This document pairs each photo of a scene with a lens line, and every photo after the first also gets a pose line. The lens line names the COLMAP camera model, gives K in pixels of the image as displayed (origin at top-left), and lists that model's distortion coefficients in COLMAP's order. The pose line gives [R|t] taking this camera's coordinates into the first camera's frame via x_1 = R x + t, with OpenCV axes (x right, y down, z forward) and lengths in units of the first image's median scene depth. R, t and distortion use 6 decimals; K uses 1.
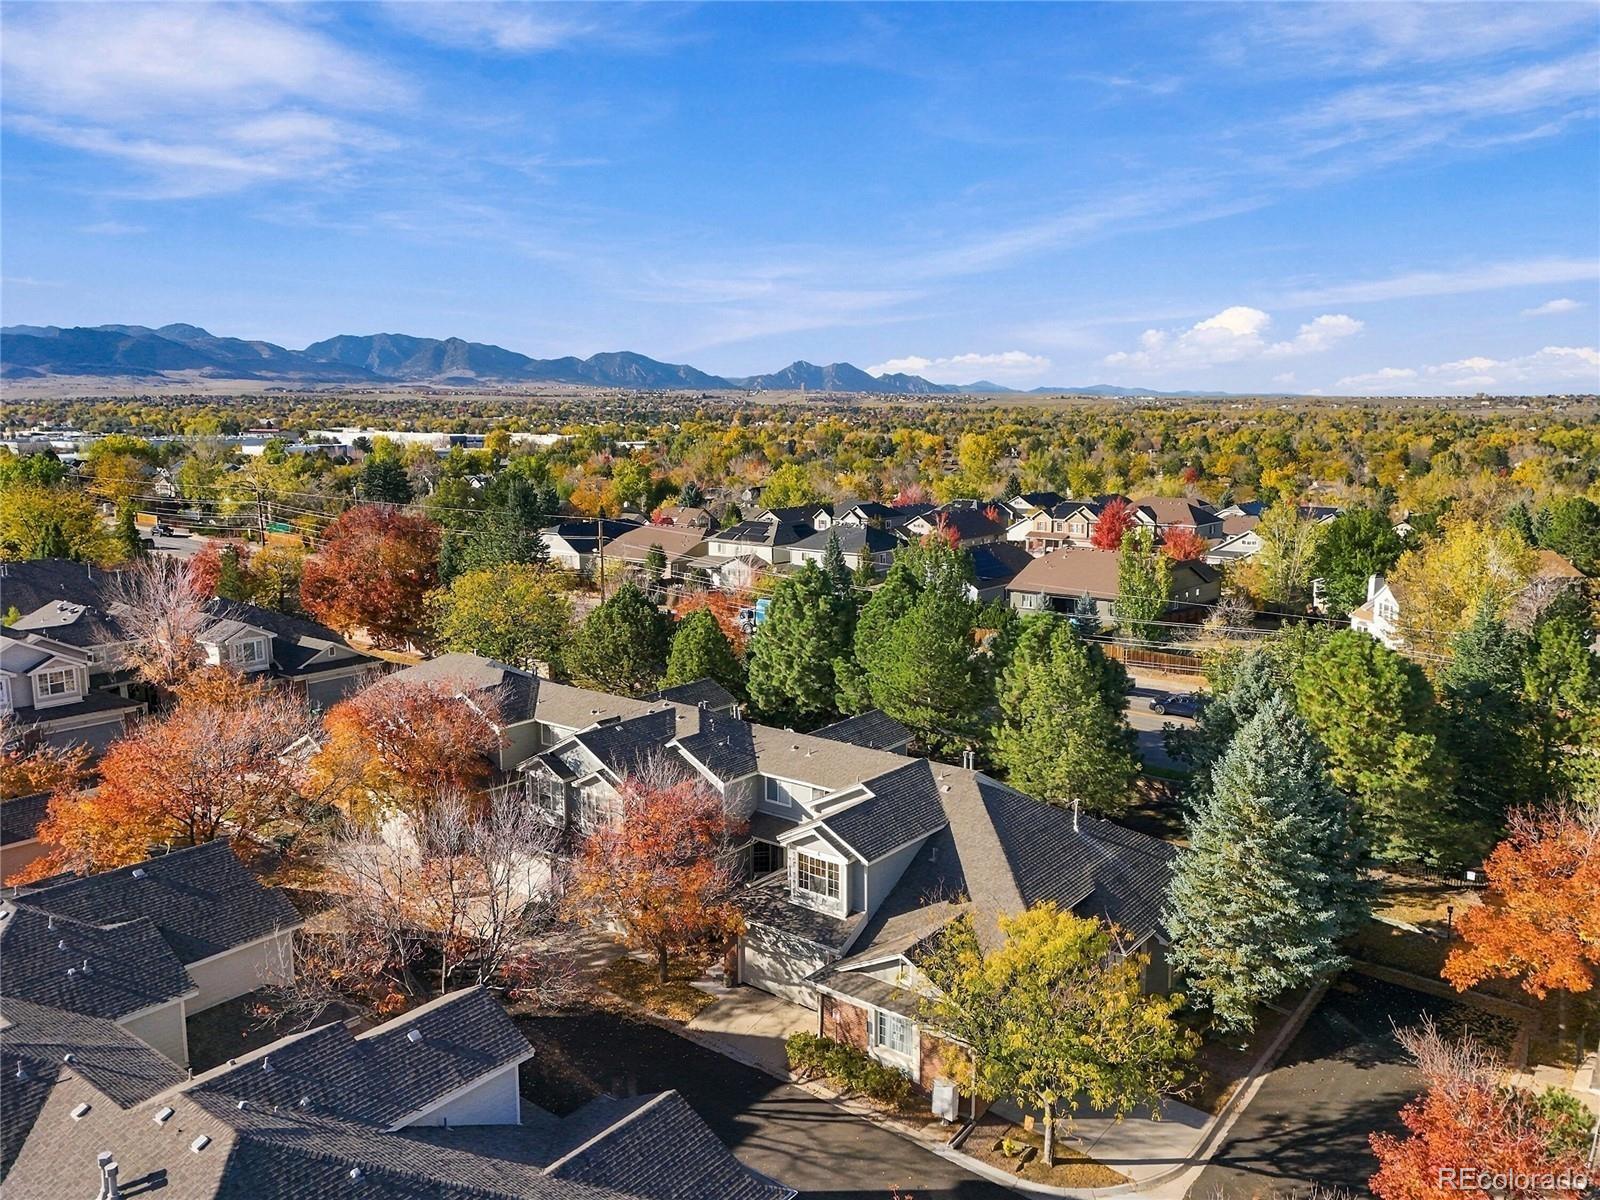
lens RADIAL K [[1150.2, 0, 800.0], [0, 1150.2, 600.0], [0, 0, 1]] dist [0.072146, -0.002681]
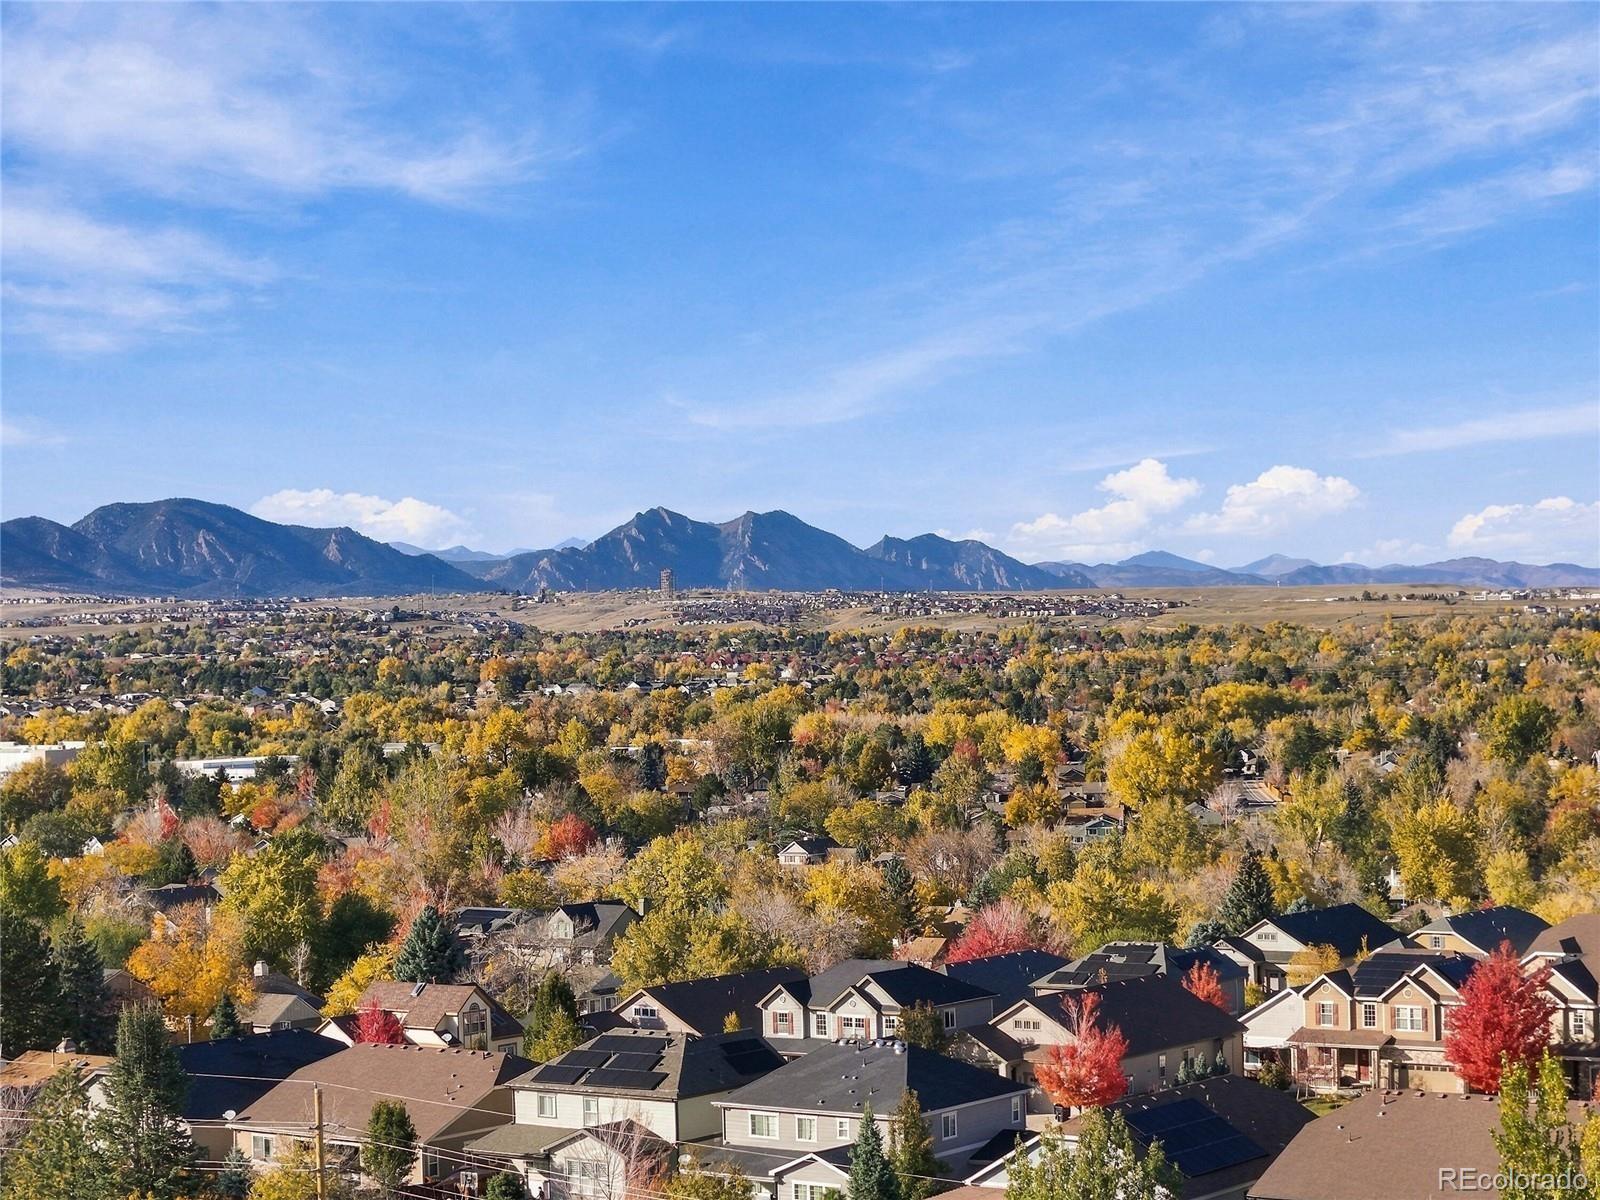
lens RADIAL K [[3264.5, 0, 800.0], [0, 3264.5, 600.0], [0, 0, 1]] dist [-0.252601, 1.046057]
pose [[0.998649, -0.024134, 0.046017, -0.024232], [0.031643, 0.984907, -0.170165, -0.020301], [-0.041216, 0.171392, 0.984340, -0.136320]]
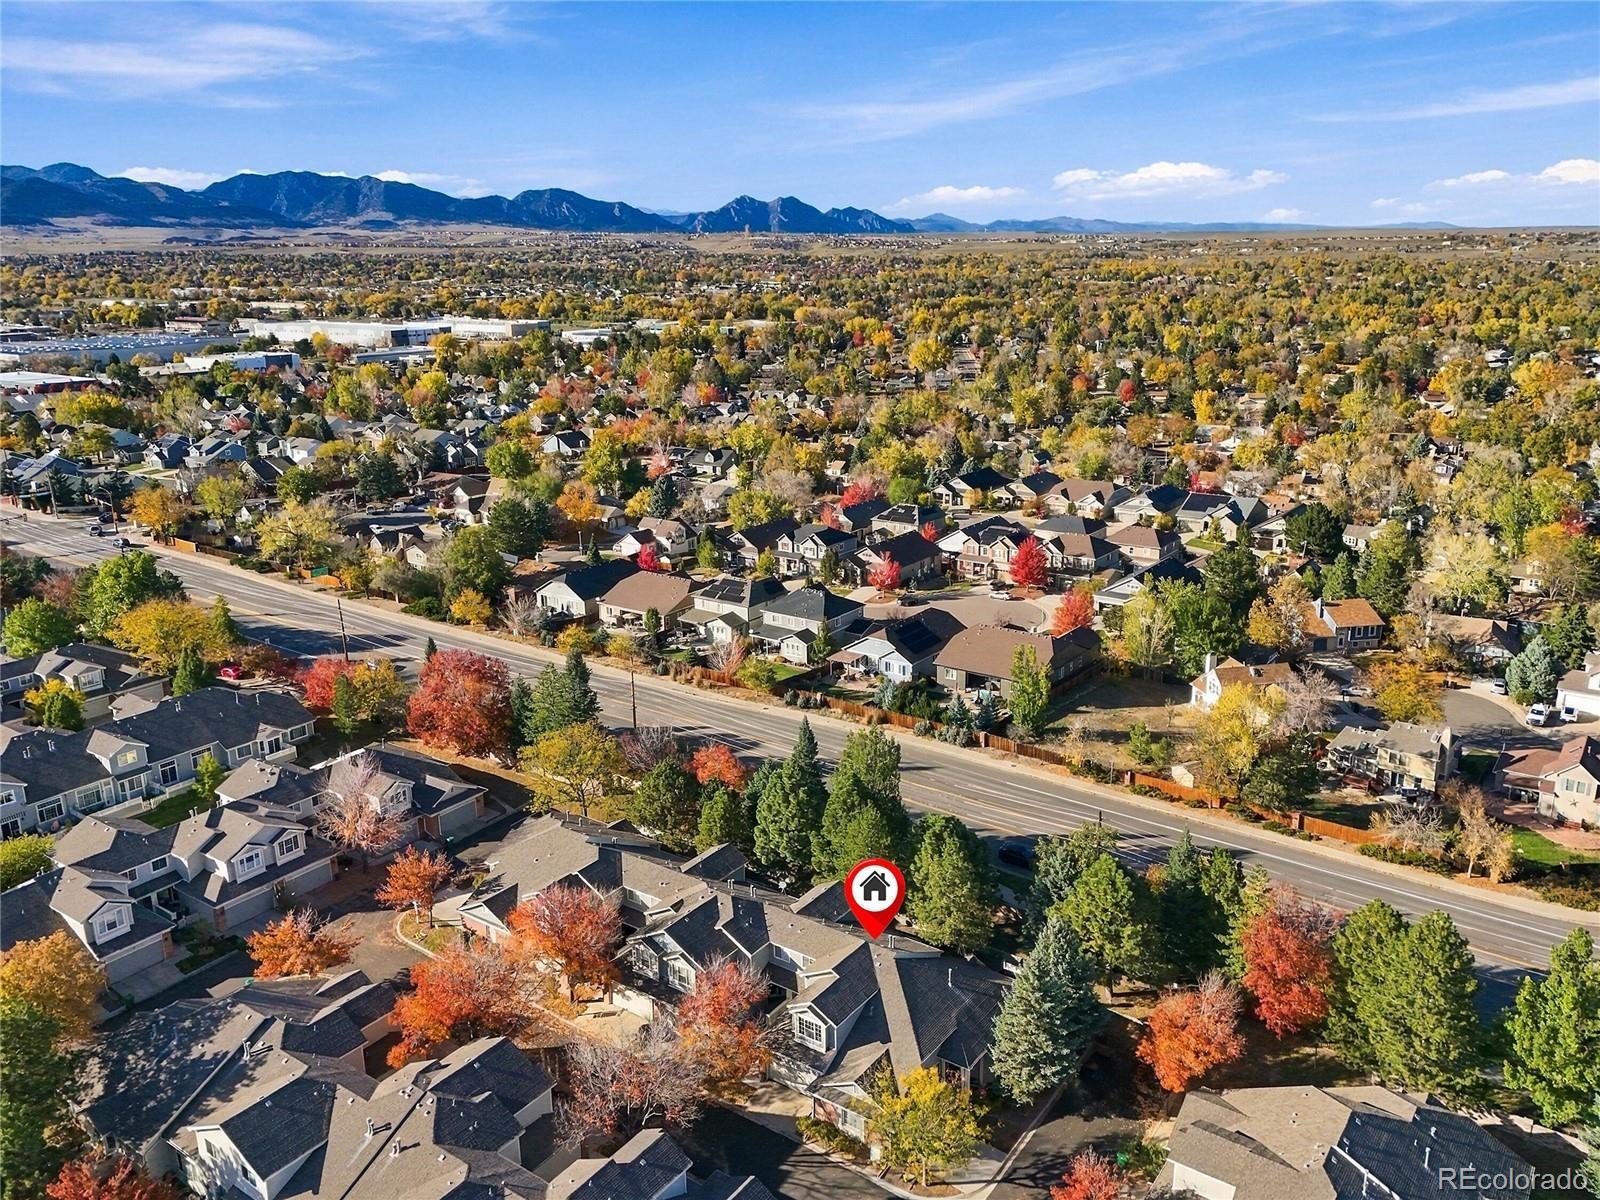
lens RADIAL K [[1205.0, 0, 800.0], [0, 1205.0, 600.0], [0, 0, 1]] dist [0.083711, -0.001929]
pose [[0.998837, -0.028323, 0.039026, -0.015420], [0.022680, 0.990153, 0.138138, -0.193037], [-0.042554, -0.137093, 0.989644, -0.228612]]
